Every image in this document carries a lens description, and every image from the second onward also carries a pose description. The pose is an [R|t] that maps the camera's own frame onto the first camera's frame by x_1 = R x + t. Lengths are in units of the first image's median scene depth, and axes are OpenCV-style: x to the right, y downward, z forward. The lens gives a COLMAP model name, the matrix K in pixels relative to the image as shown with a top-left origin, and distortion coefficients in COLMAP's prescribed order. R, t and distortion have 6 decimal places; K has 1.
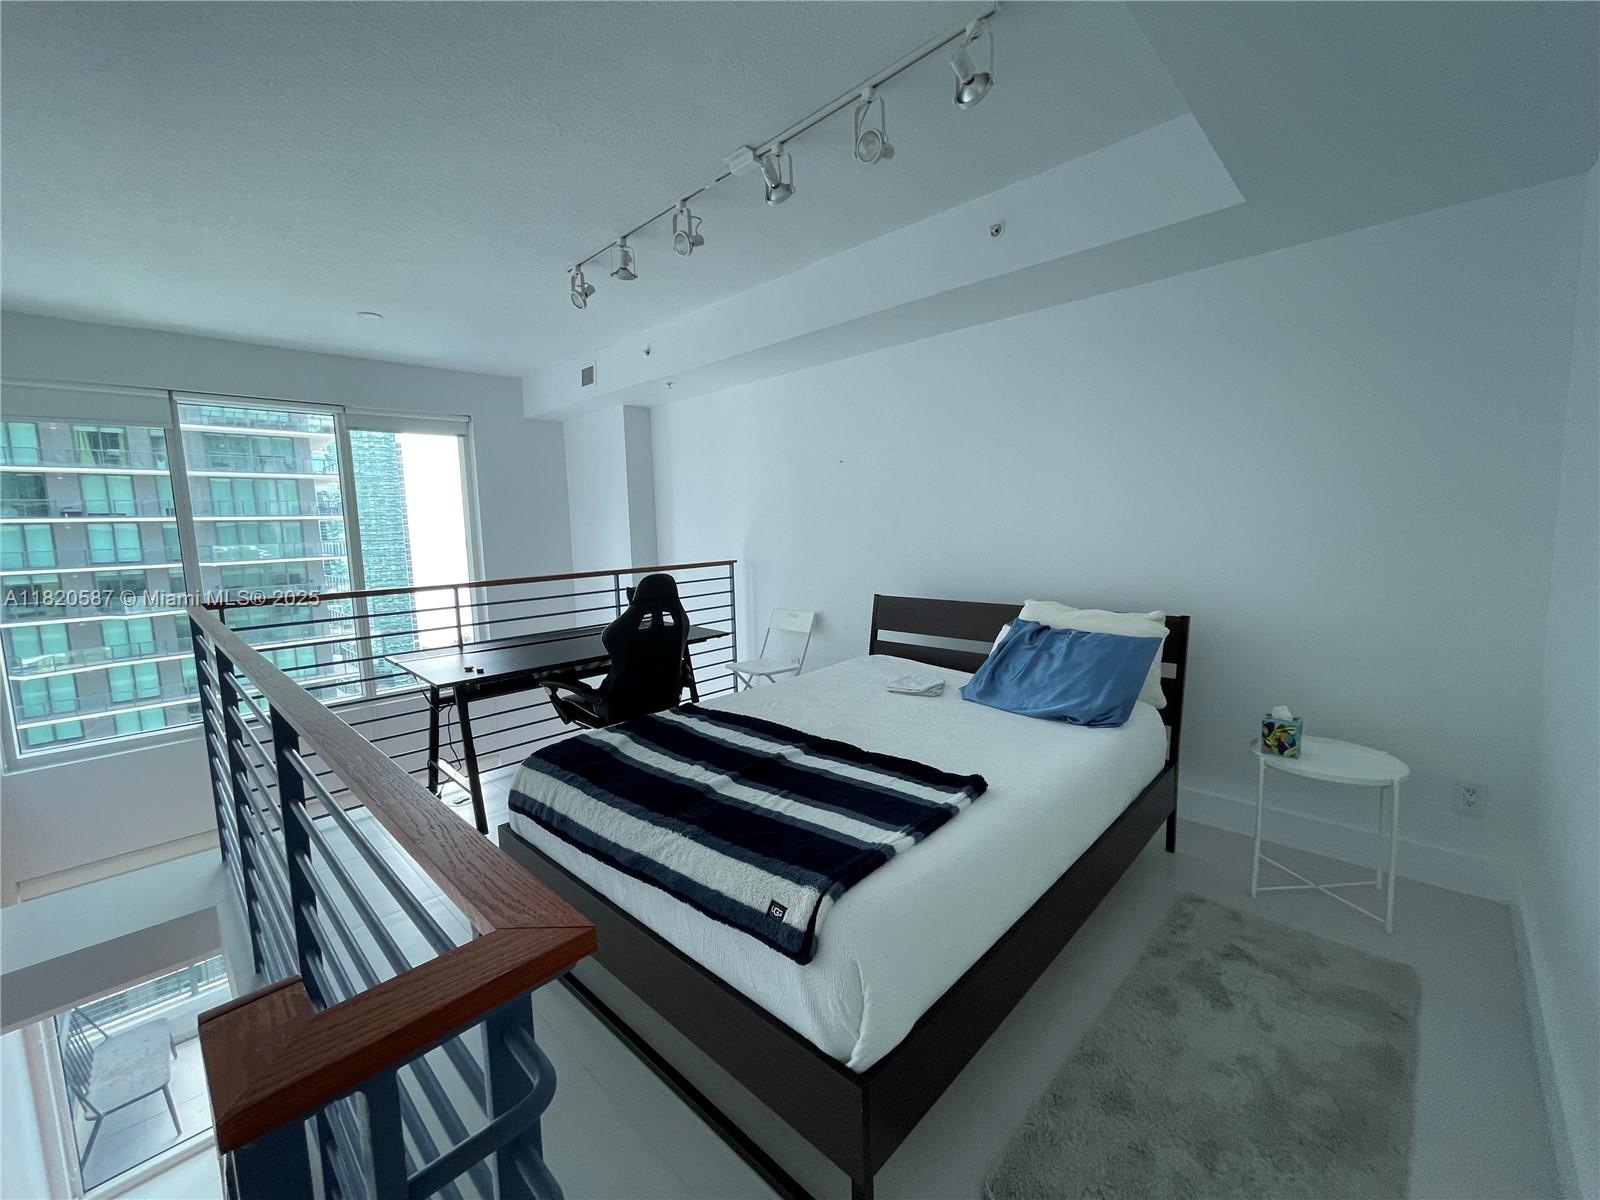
lens RADIAL K [[650.4, 0, 792.9], [0, 650.4, 590.3], [0, 0, 1]] dist [-0.002655, 0.000471]
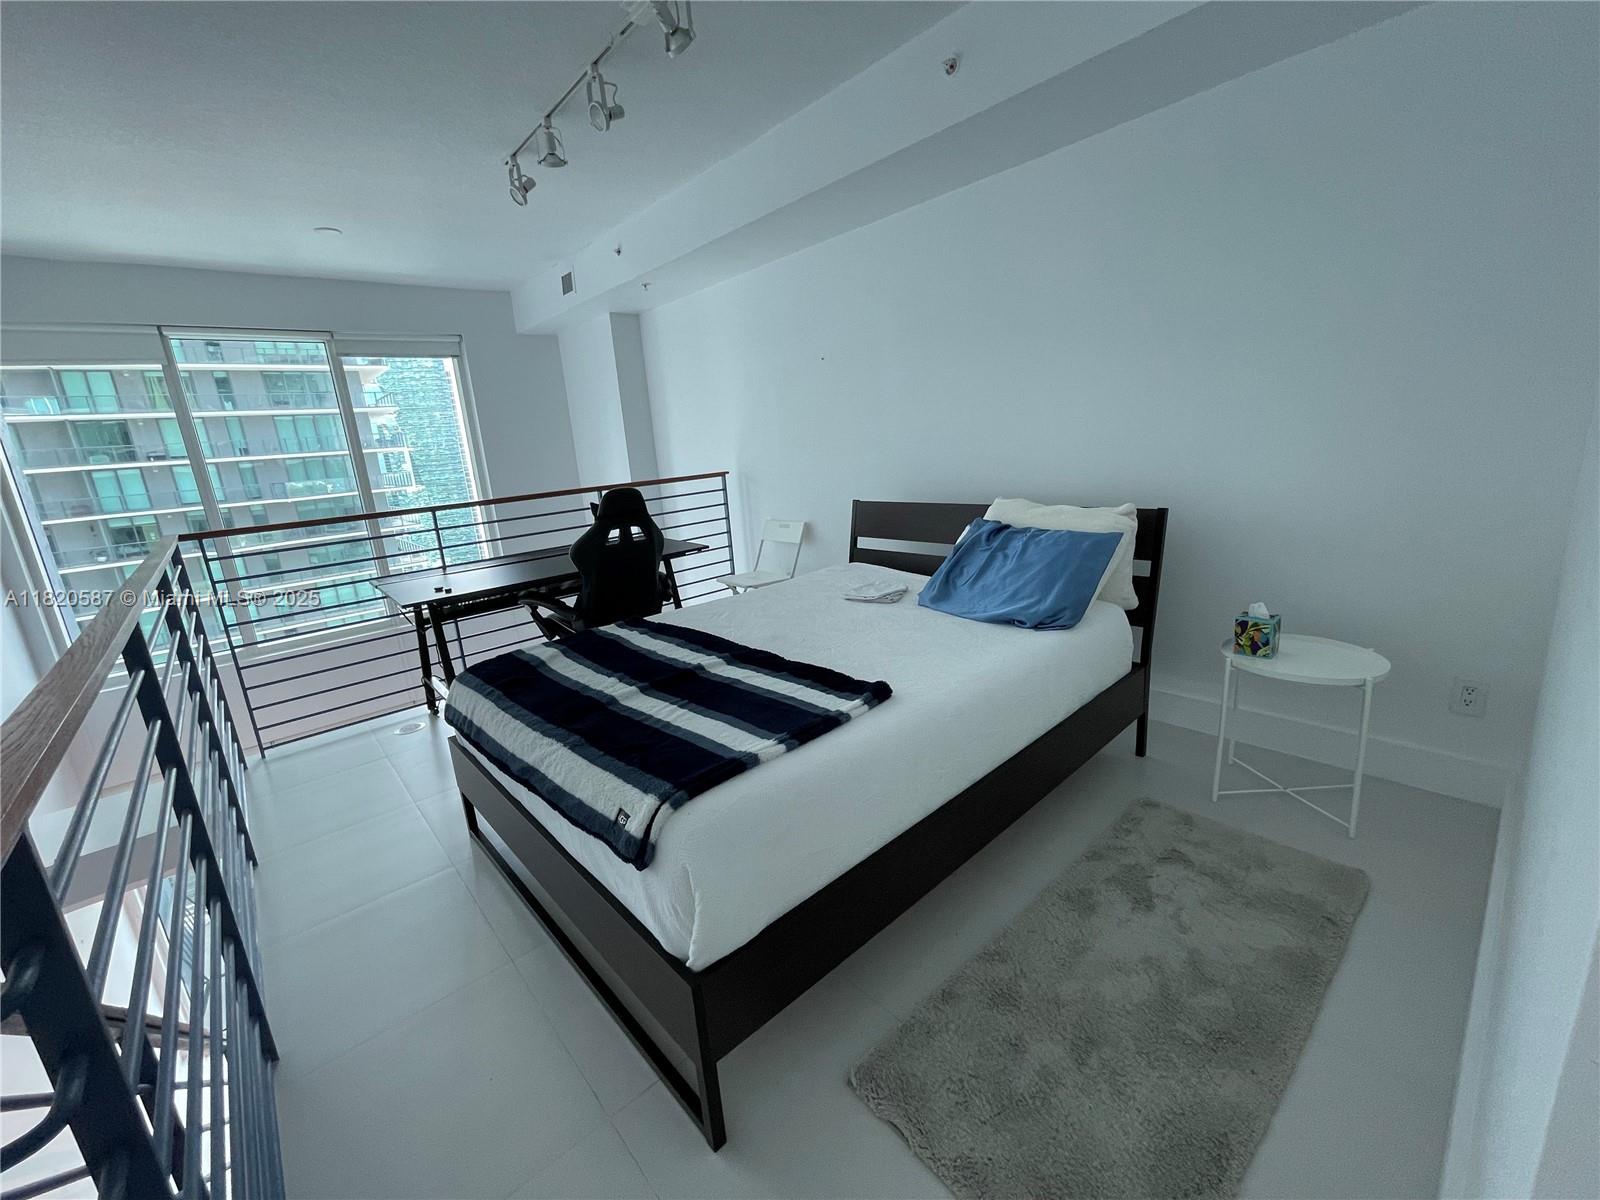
lens RADIAL K [[650.4, 0, 792.9], [0, 650.4, 590.3], [0, 0, 1]] dist [-0.002655, 0.000471]
pose [[0.996030, -0.029476, -0.083992, 0.177386], [0.040290, 0.990680, 0.130116, 0.015278], [0.079374, -0.132983, 0.987935, 0.045256]]
